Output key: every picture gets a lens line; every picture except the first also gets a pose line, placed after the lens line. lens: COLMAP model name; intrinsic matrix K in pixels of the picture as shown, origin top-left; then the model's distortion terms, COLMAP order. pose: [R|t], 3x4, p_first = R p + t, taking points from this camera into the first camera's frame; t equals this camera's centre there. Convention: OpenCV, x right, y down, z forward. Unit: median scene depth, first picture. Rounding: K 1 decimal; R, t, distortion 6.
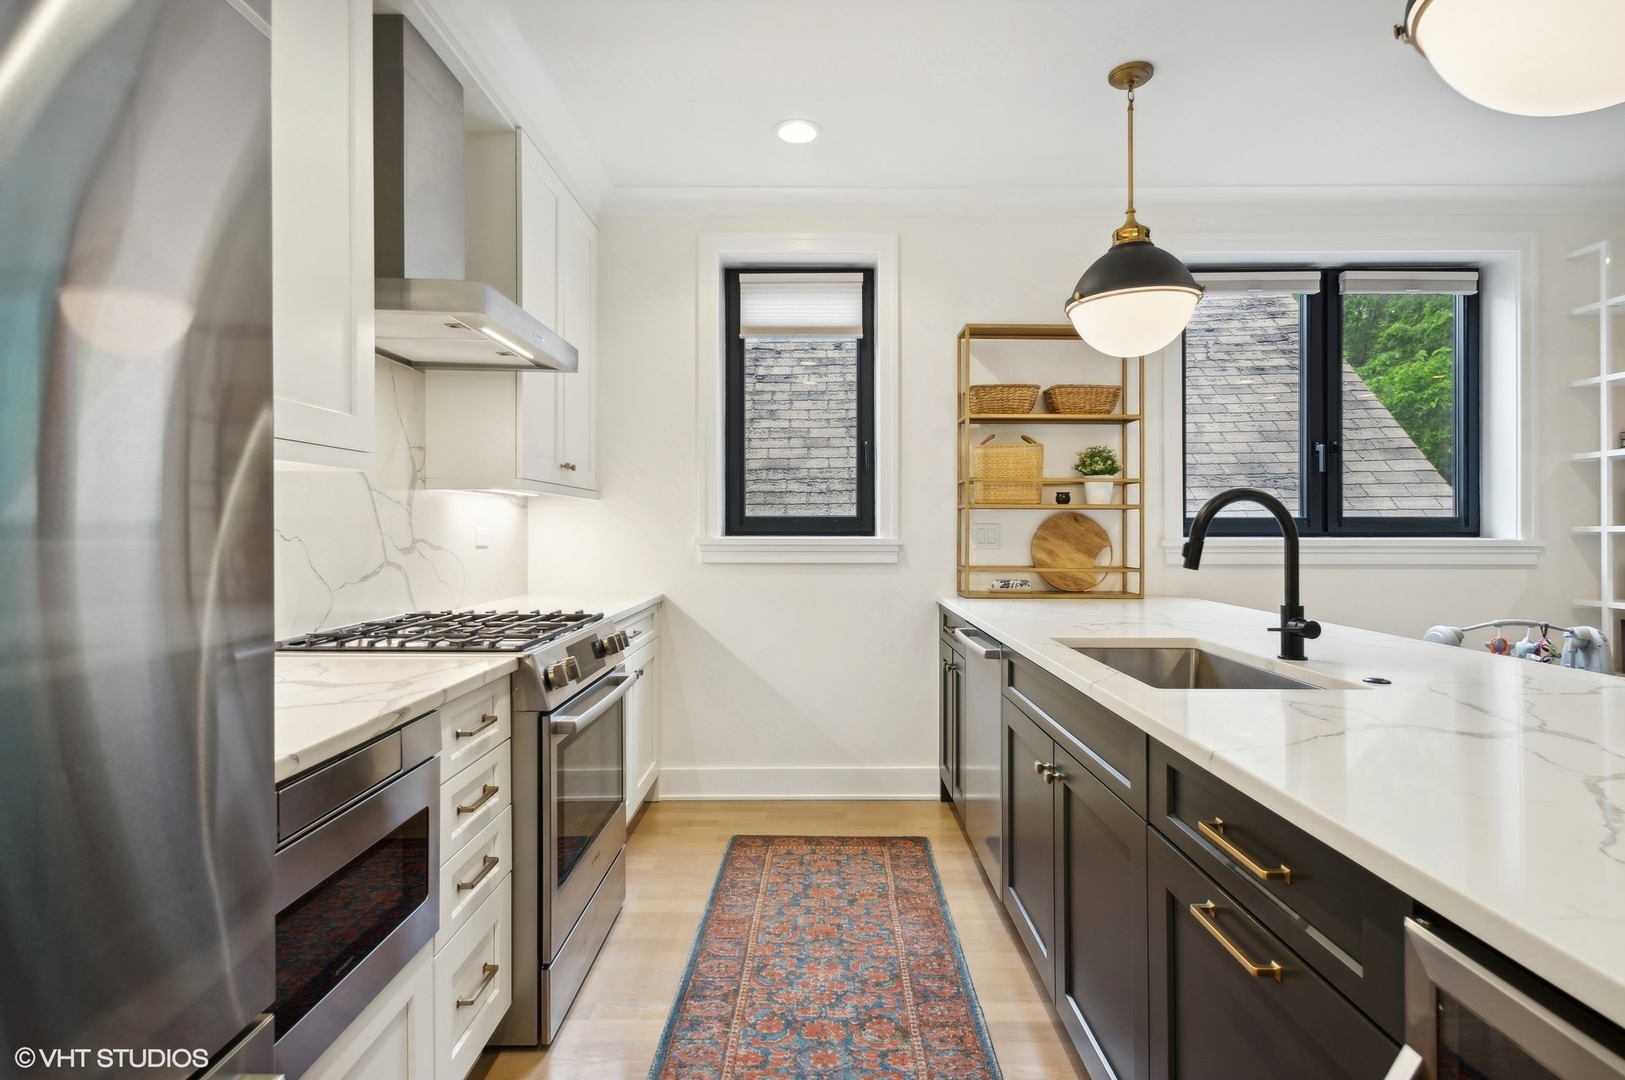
lens RADIAL K [[815.7, 0, 819.5], [0, 815.7, 519.4], [0, 0, 1]] dist [0.011968, 0.000288]
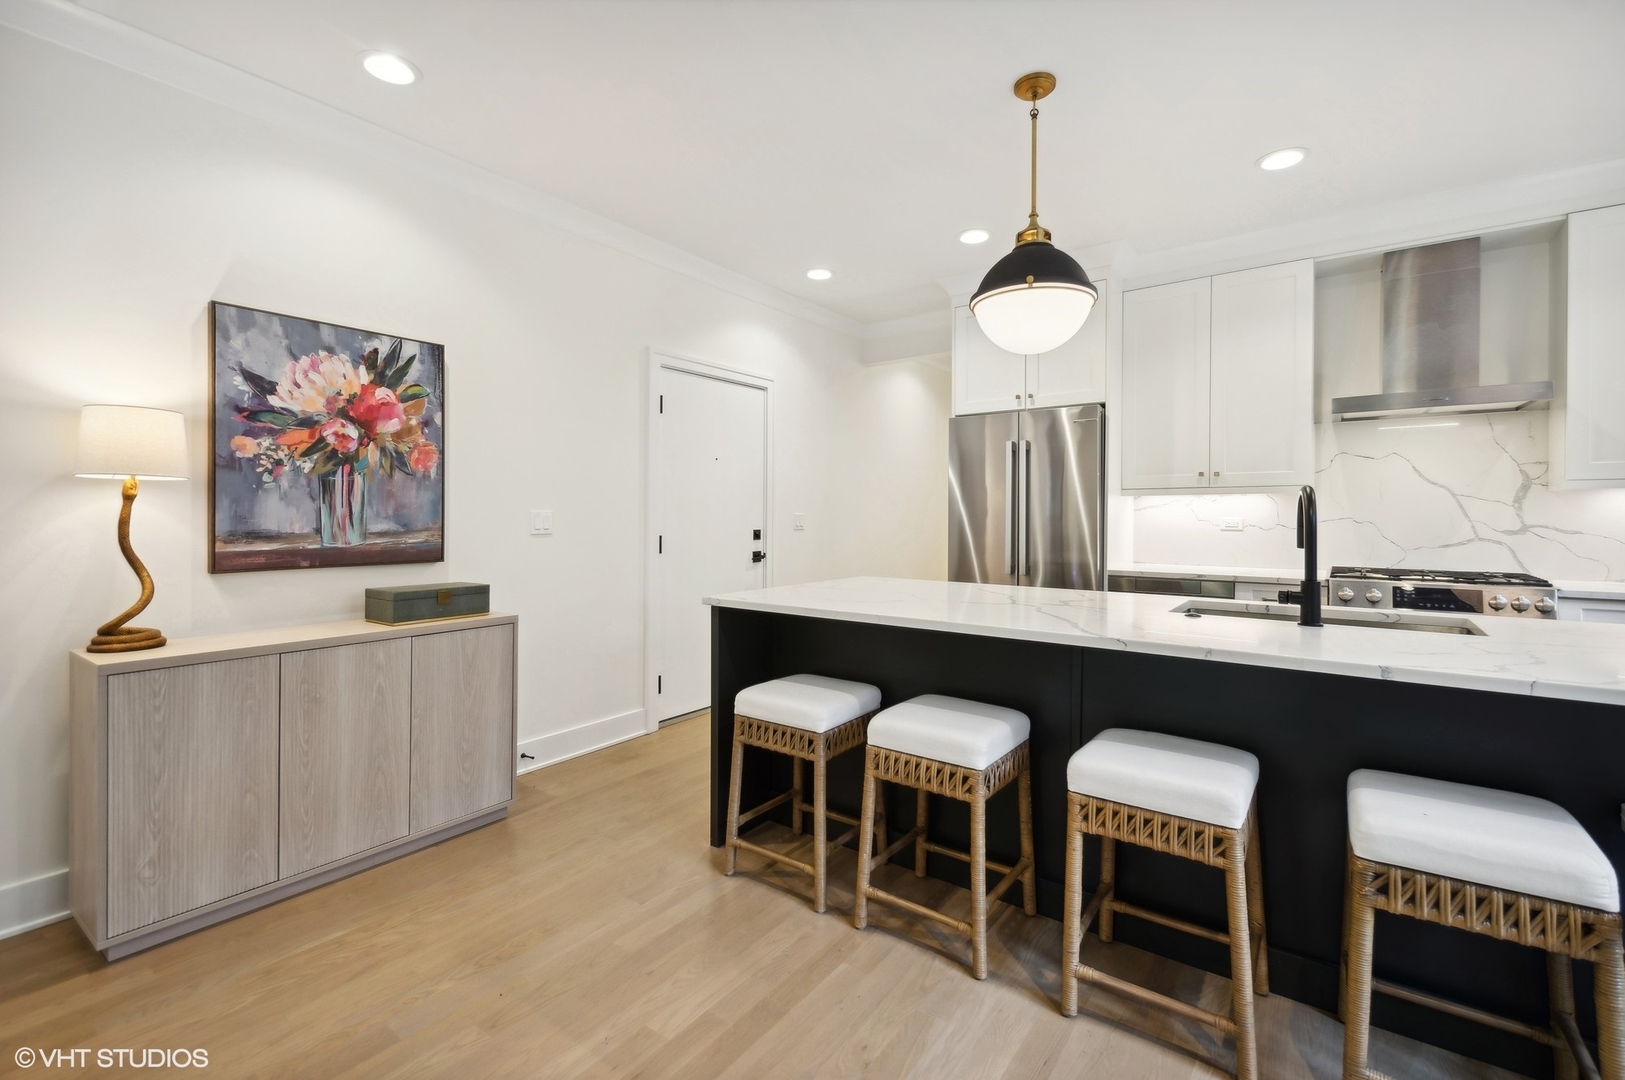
lens RADIAL K [[708.1, 0, 822.7], [0, 708.1, 514.6], [0, 0, 1]] dist [0.033614, -0.015163]
pose [[-0.582330, -0.002765, -0.812947, 1.002923], [0.005446, 0.999959, -0.007302, 0.006293], [0.812934, -0.008679, -0.582291, 0.544474]]
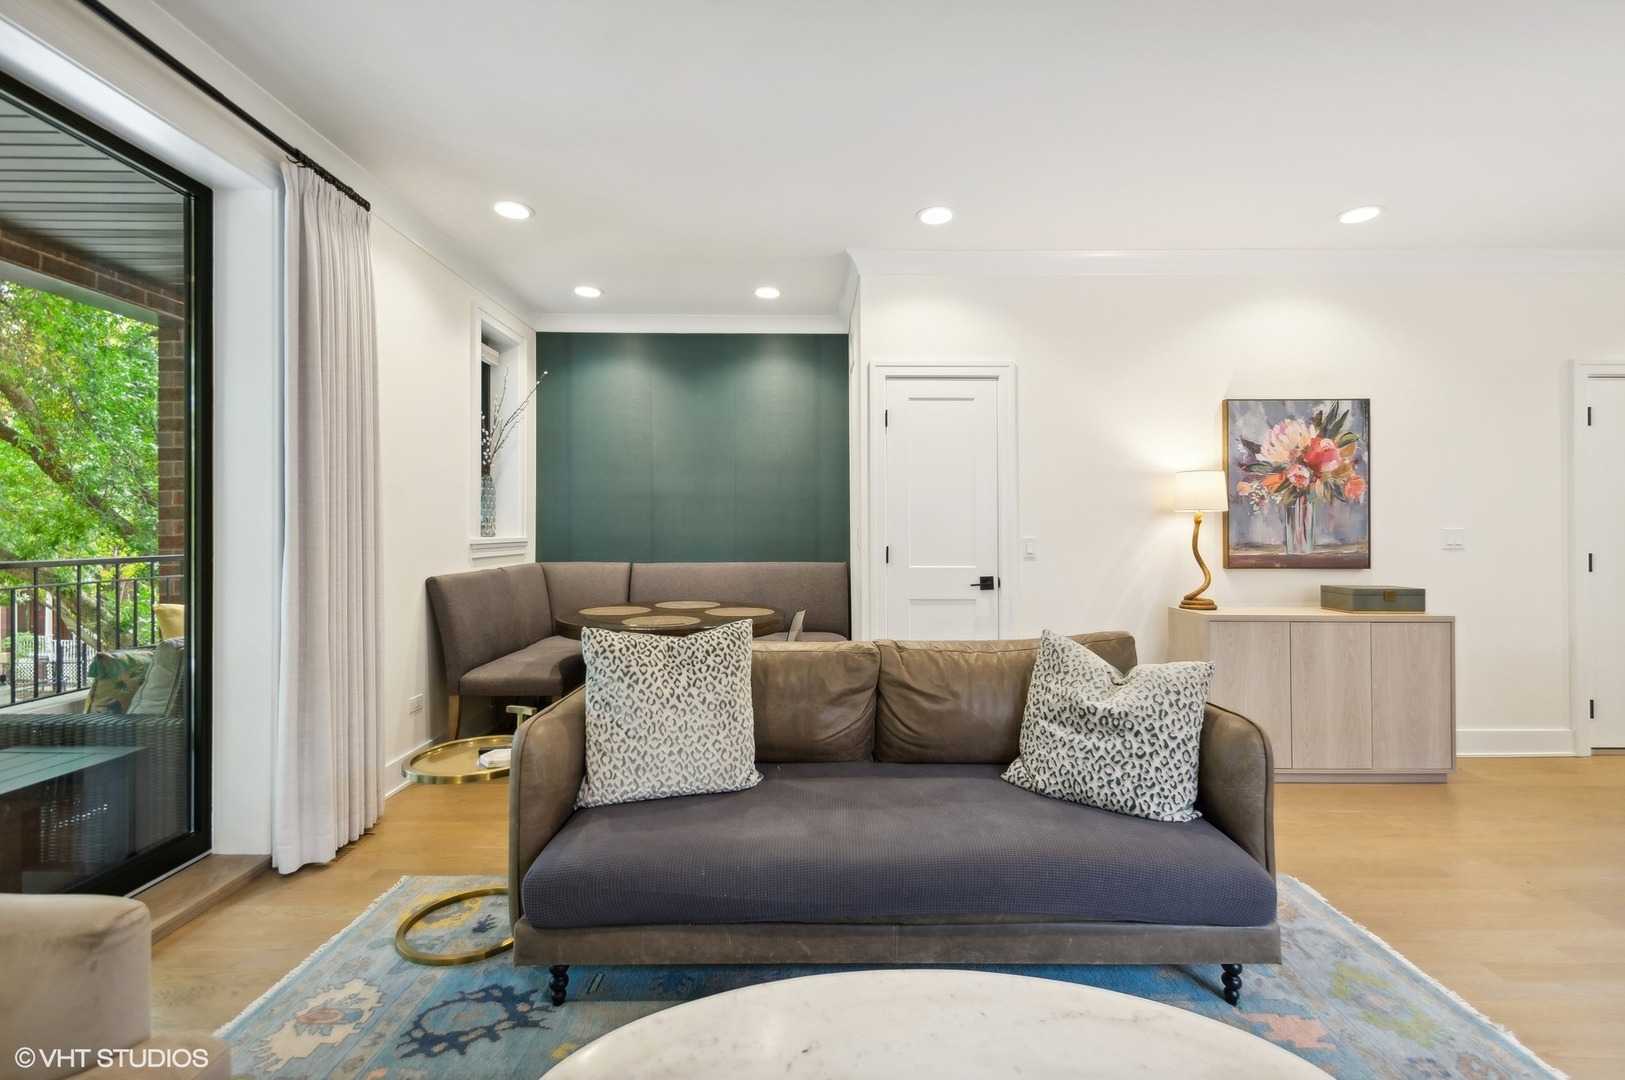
lens RADIAL K [[711.0, 0, 822.6], [0, 711.0, 522.3], [0, 0, 1]] dist [0.037259, -0.018290]
pose [[-0.999892, -0.000110, -0.014685, 1.359484], [0.000165, 0.999824, -0.018749, 0.004086], [0.014685, -0.018750, -0.999716, 0.731034]]
